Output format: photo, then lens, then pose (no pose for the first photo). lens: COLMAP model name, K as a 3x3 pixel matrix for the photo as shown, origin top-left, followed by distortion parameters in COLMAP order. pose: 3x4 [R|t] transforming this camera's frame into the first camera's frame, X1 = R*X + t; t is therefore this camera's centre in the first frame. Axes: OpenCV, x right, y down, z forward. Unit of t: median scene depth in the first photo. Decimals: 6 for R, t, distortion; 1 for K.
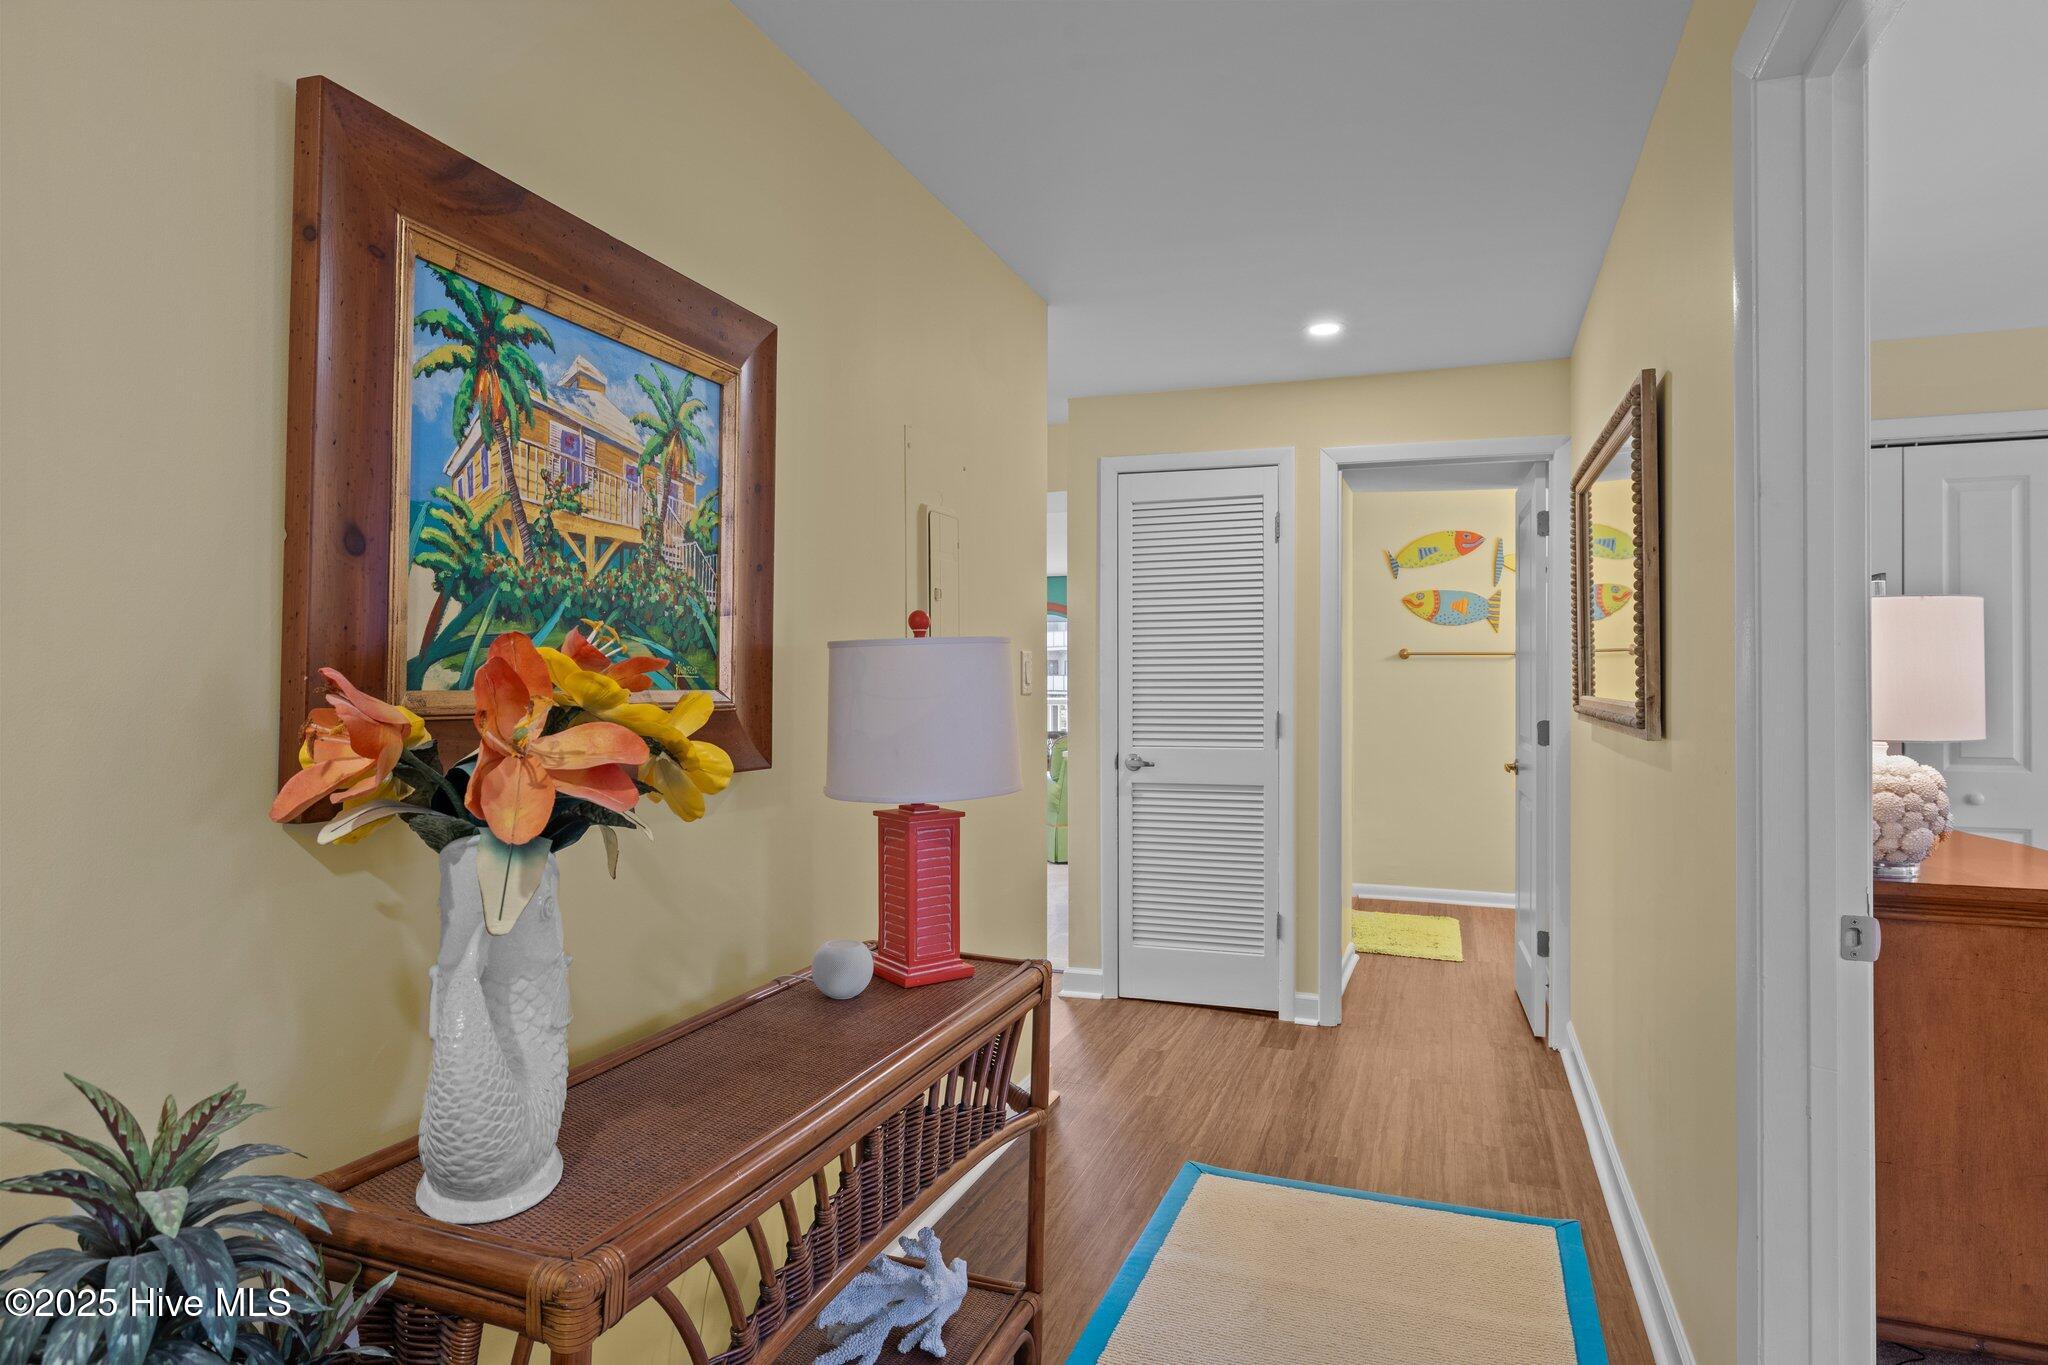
lens RADIAL K [[1111.0, 0, 1024.0], [0, 1111.0, 682.5], [0, 0, 1]] dist [-0.029049, -0.000046]
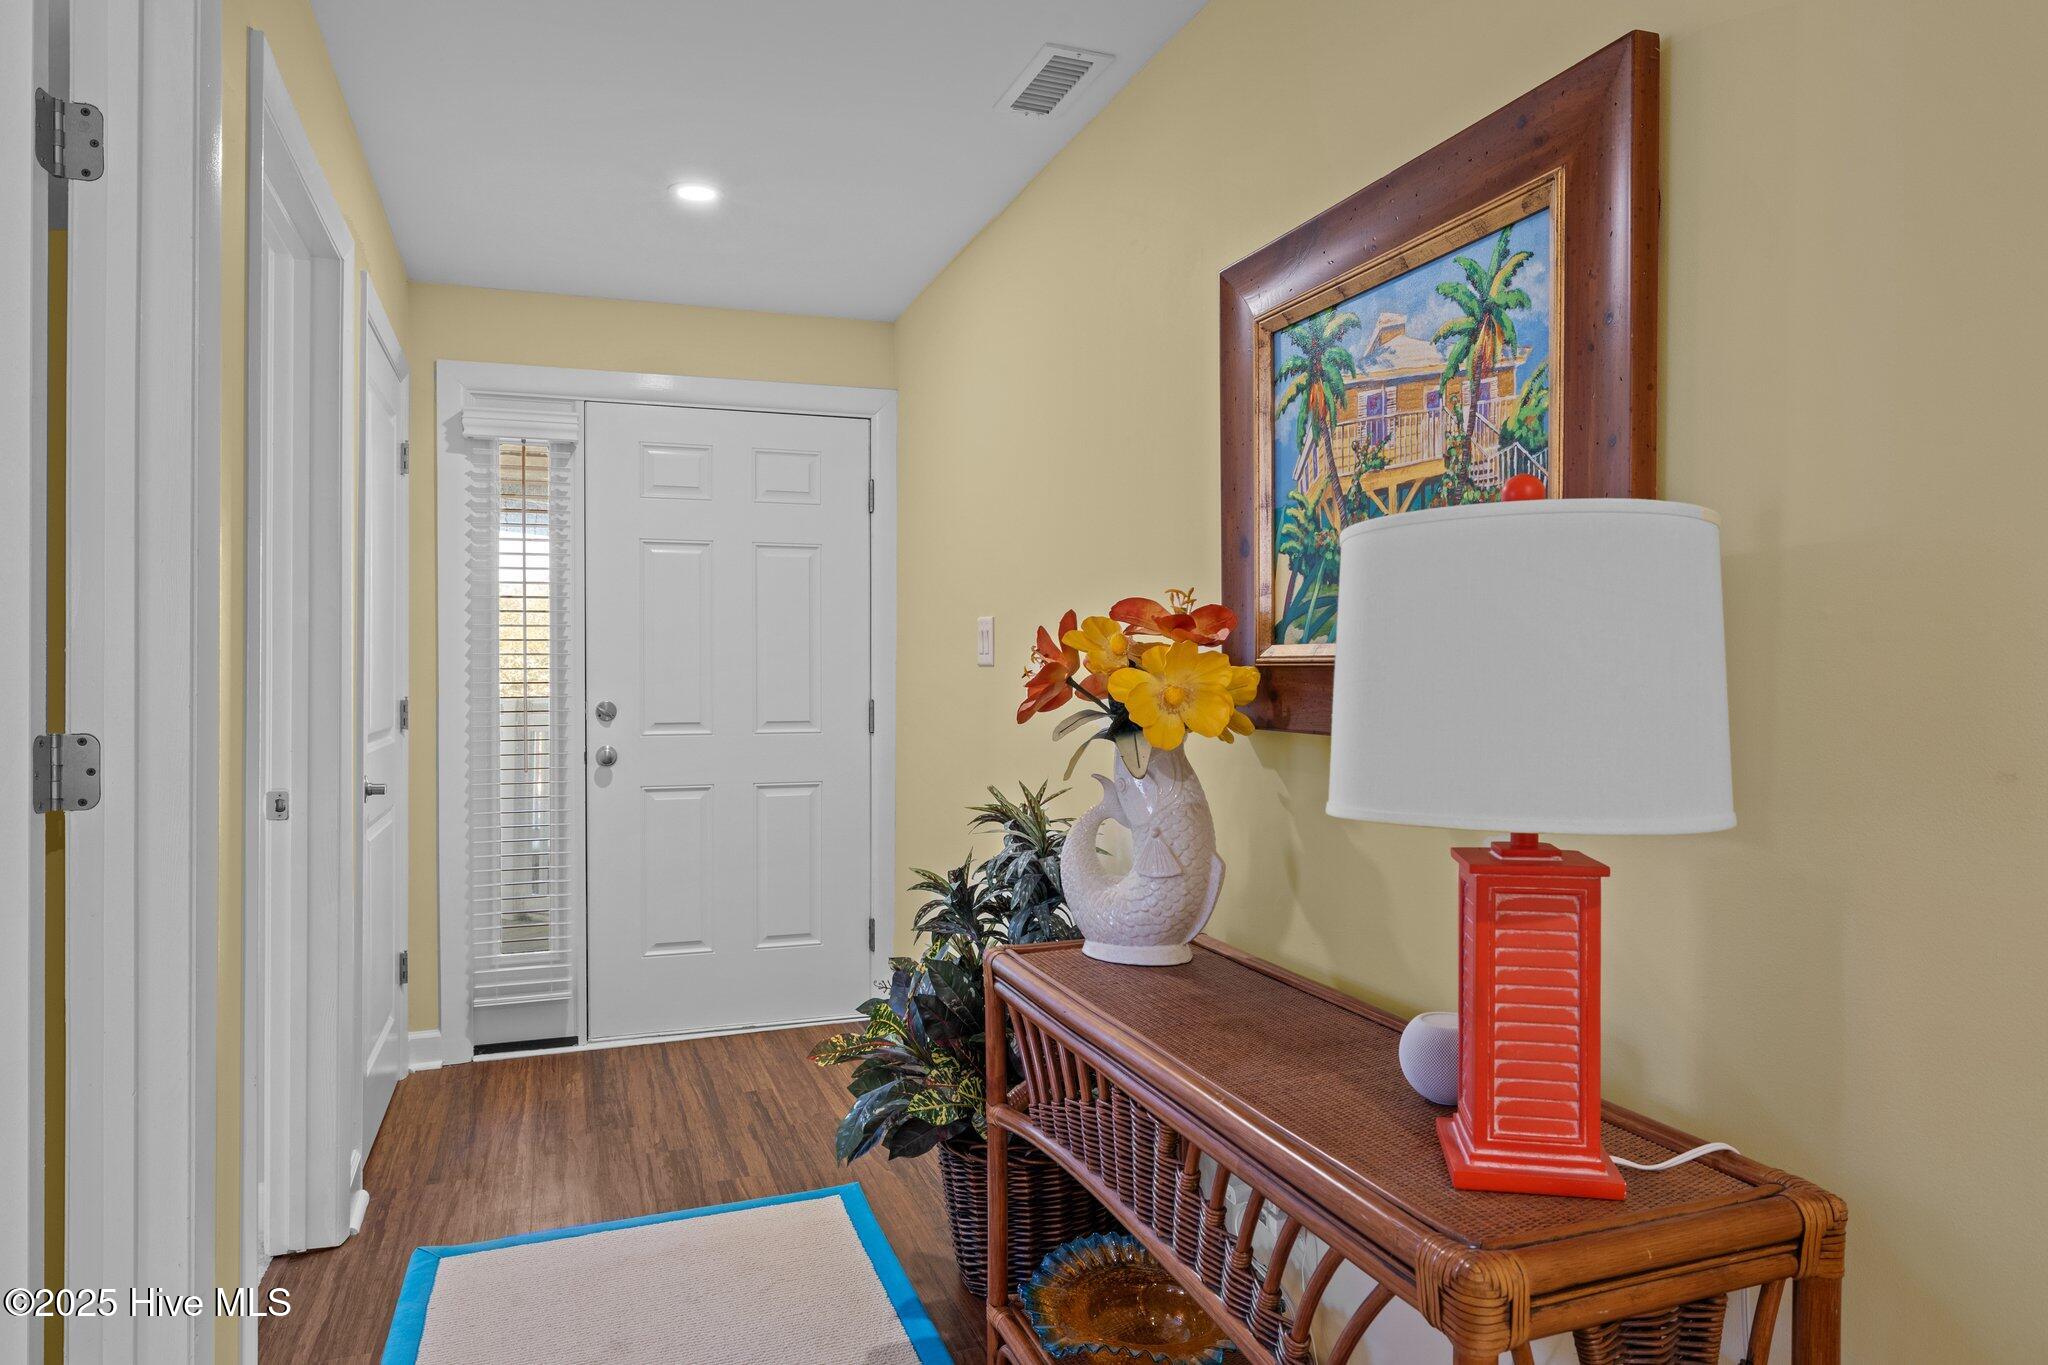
lens RADIAL K [[1278.0, 0, 1024.0], [0, 1278.0, 682.5], [0, 0, 1]] dist [0.002605, 0.000077]
pose [[-0.755809, -0.006750, -0.654757, 0.629326], [-0.010458, 0.999944, 0.001764, 0.046743], [0.654708, 0.008181, -0.755837, 1.710663]]
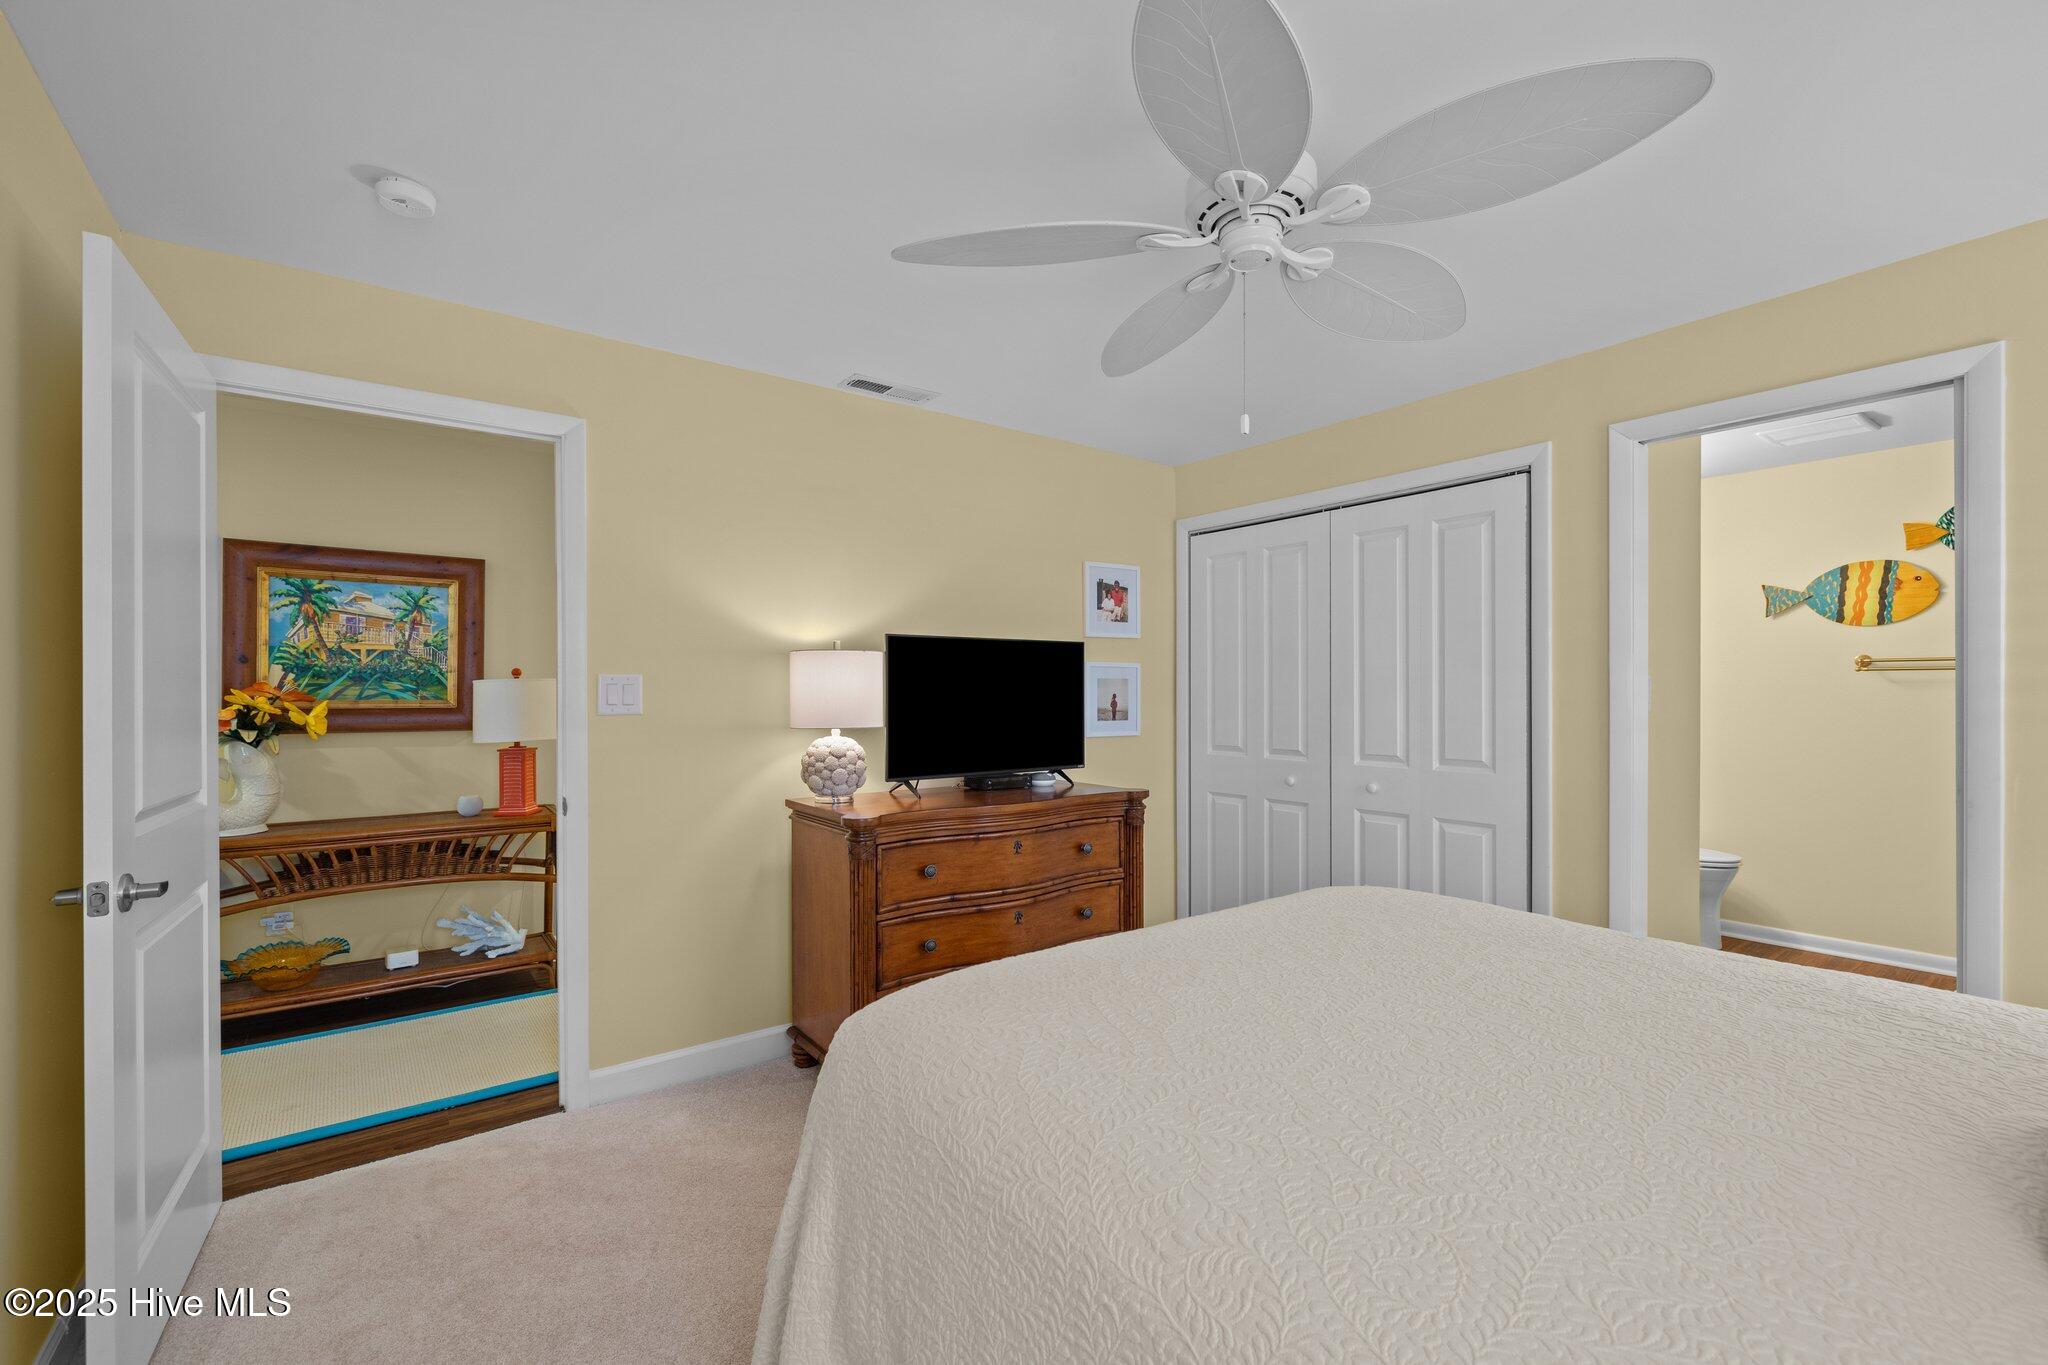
lens RADIAL K [[854.6, 0, 1024.0], [0, 854.6, 682.5], [0, 0, 1]] dist [0.001238, 0.000099]
pose [[0.861453, -0.008048, -0.507774, 2.444755], [0.002939, 0.999937, -0.010862, -0.011355], [0.507829, 0.007865, 0.861422, -0.104300]]
